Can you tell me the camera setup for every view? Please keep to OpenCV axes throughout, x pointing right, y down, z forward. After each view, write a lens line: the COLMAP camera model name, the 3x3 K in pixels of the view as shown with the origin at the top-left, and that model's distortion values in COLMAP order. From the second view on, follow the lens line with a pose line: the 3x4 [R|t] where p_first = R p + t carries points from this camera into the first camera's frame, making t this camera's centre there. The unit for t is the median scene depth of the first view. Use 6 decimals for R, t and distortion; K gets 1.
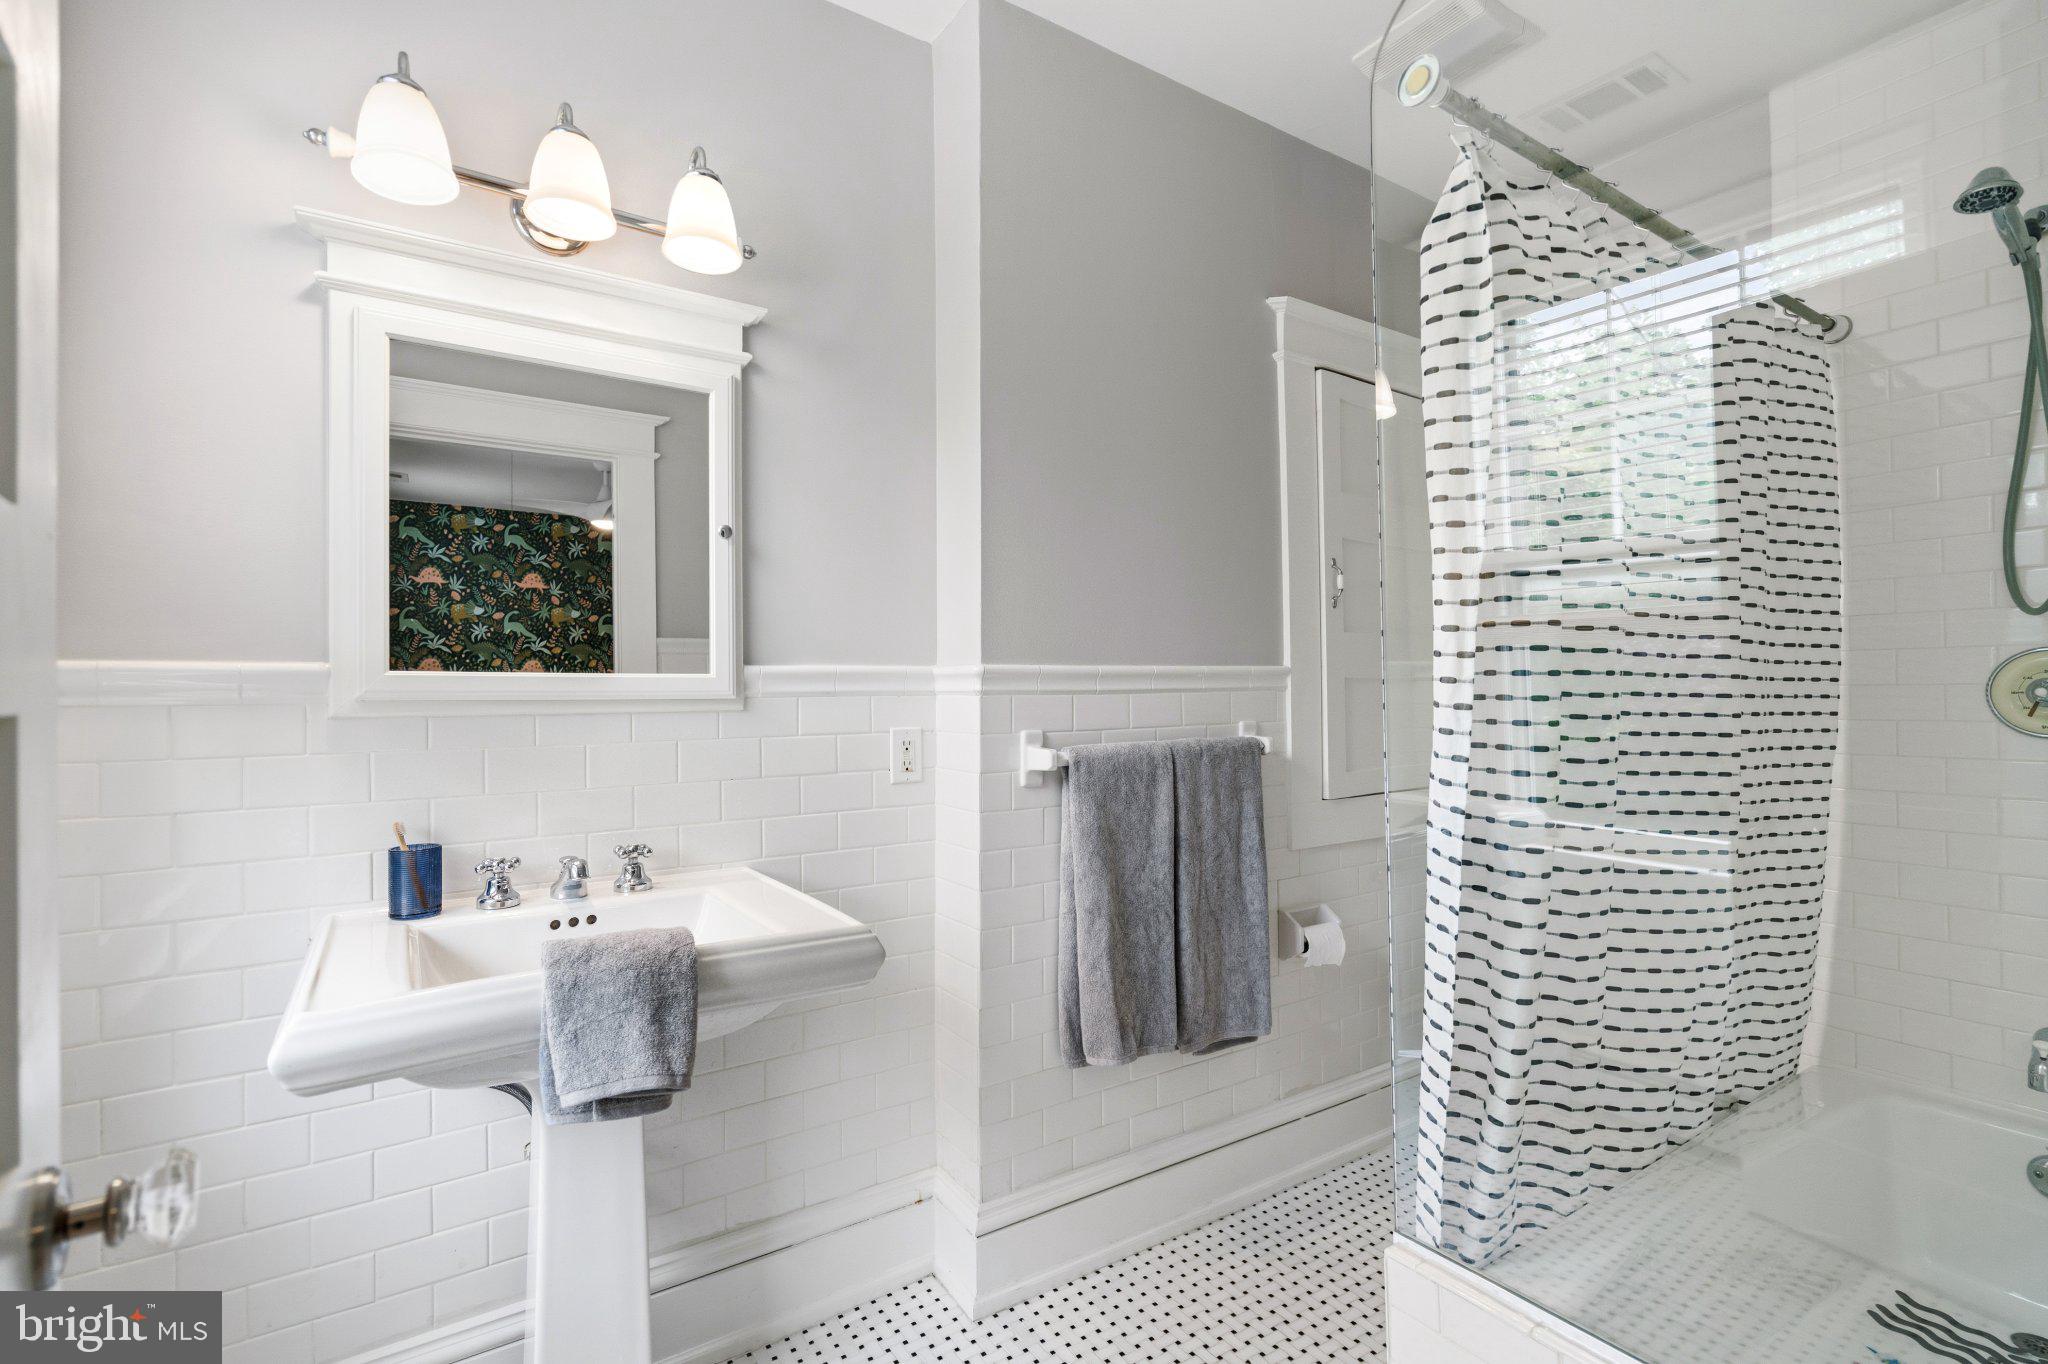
lens RADIAL K [[936.3, 0, 1022.9], [0, 936.3, 678.6], [0, 0, 1]] dist [-0.000737, 0.000783]
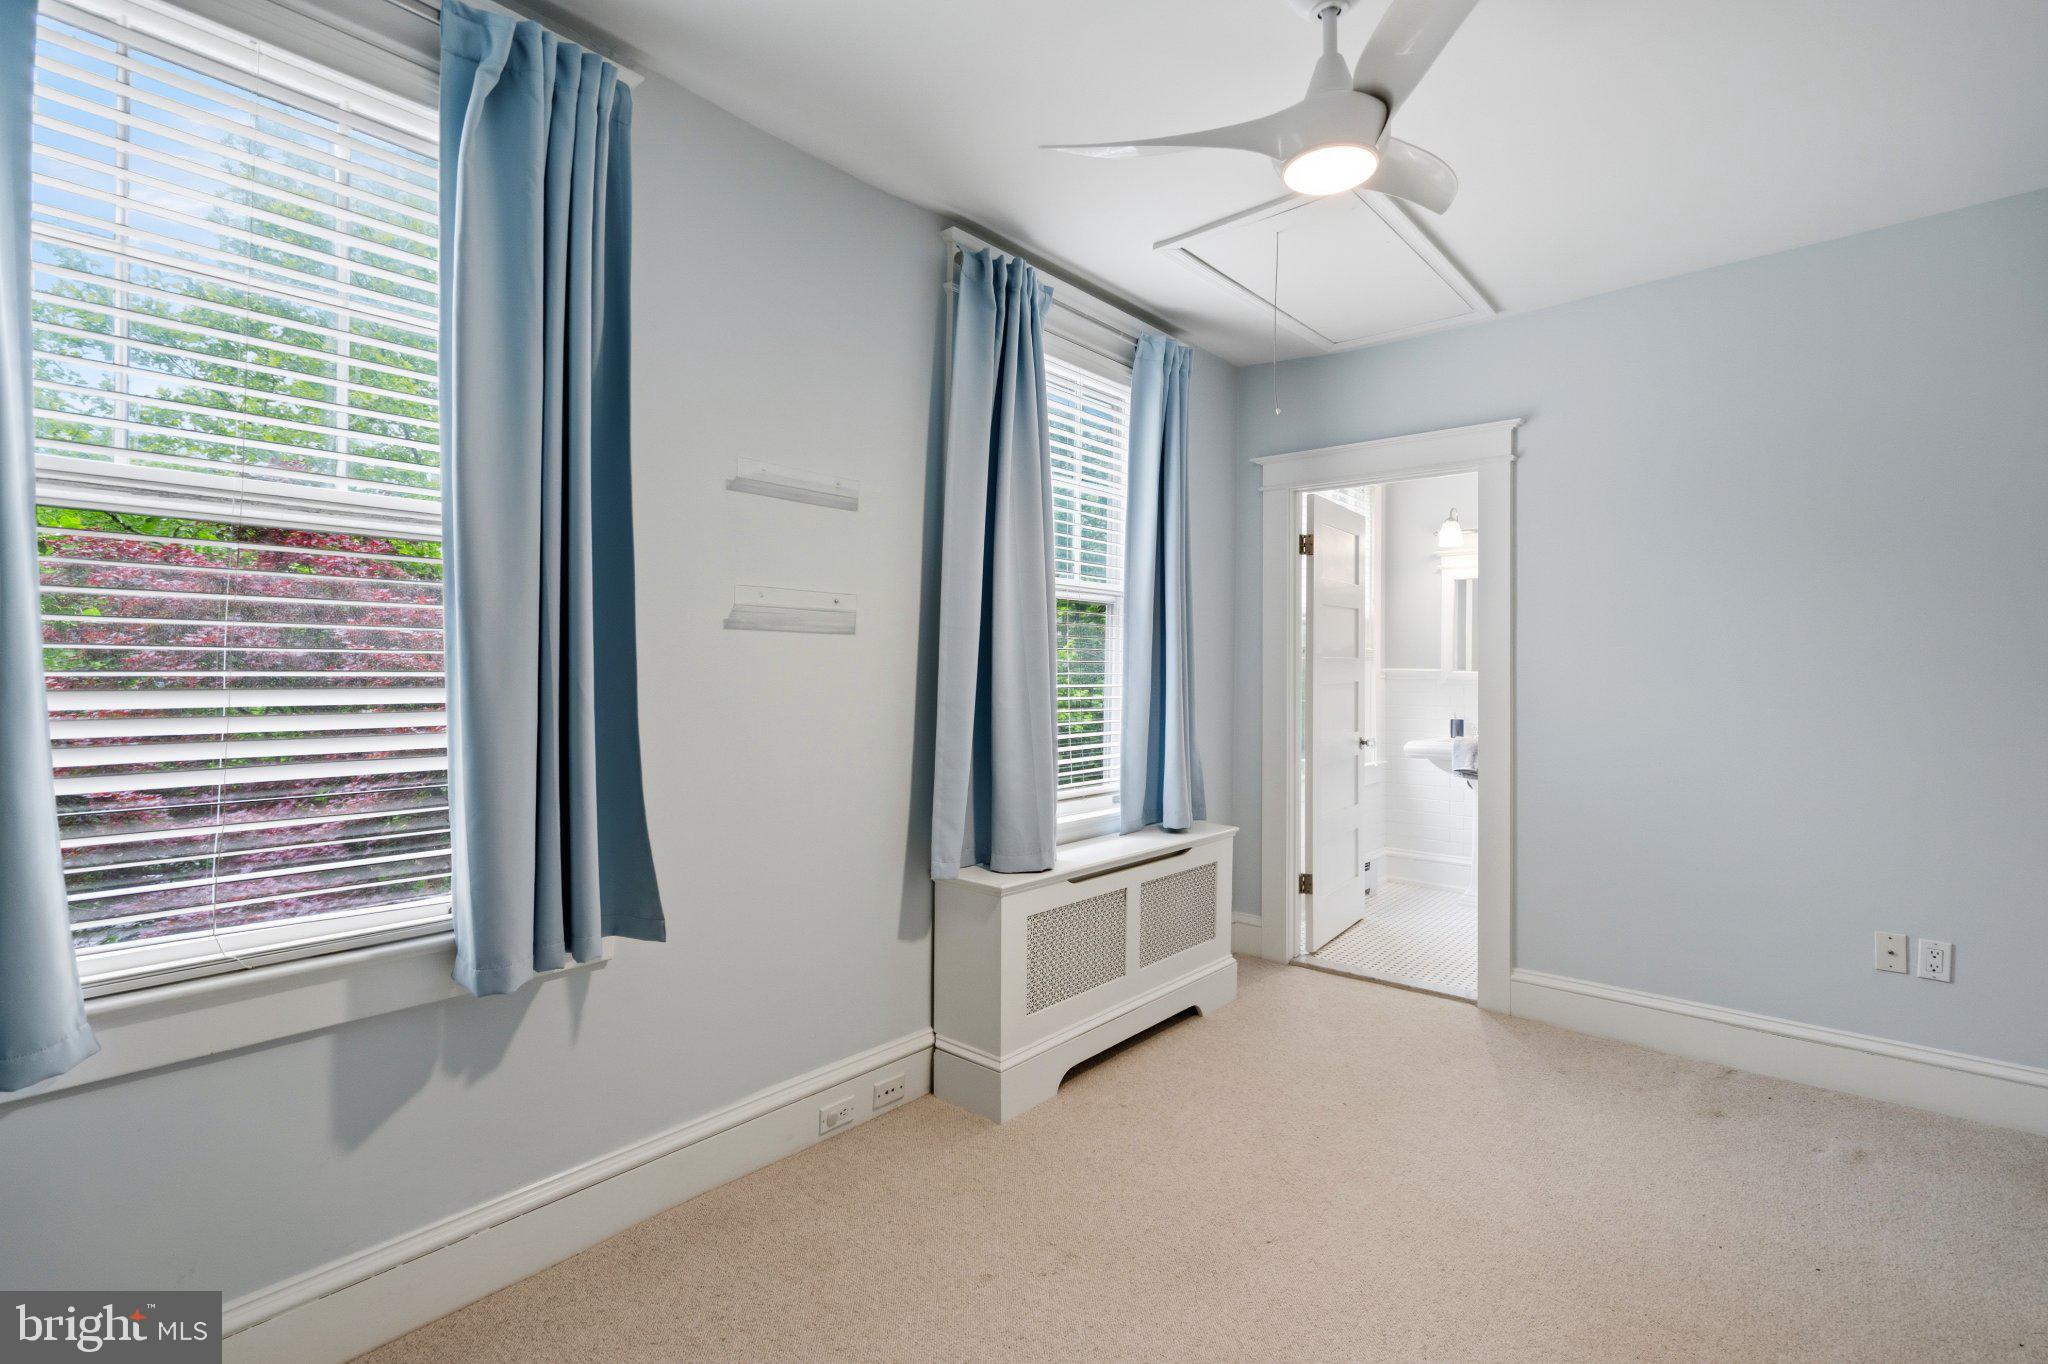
lens RADIAL K [[936.3, 0, 1025.0], [0, 936.3, 674.6], [0, 0, 1]] dist [-0.000737, 0.000783]
pose [[0.259937, 0.008671, -0.965587, 2.784808], [-0.000377, 0.999961, 0.008878, -0.030819], [0.965626, -0.001944, 0.259930, -1.803726]]
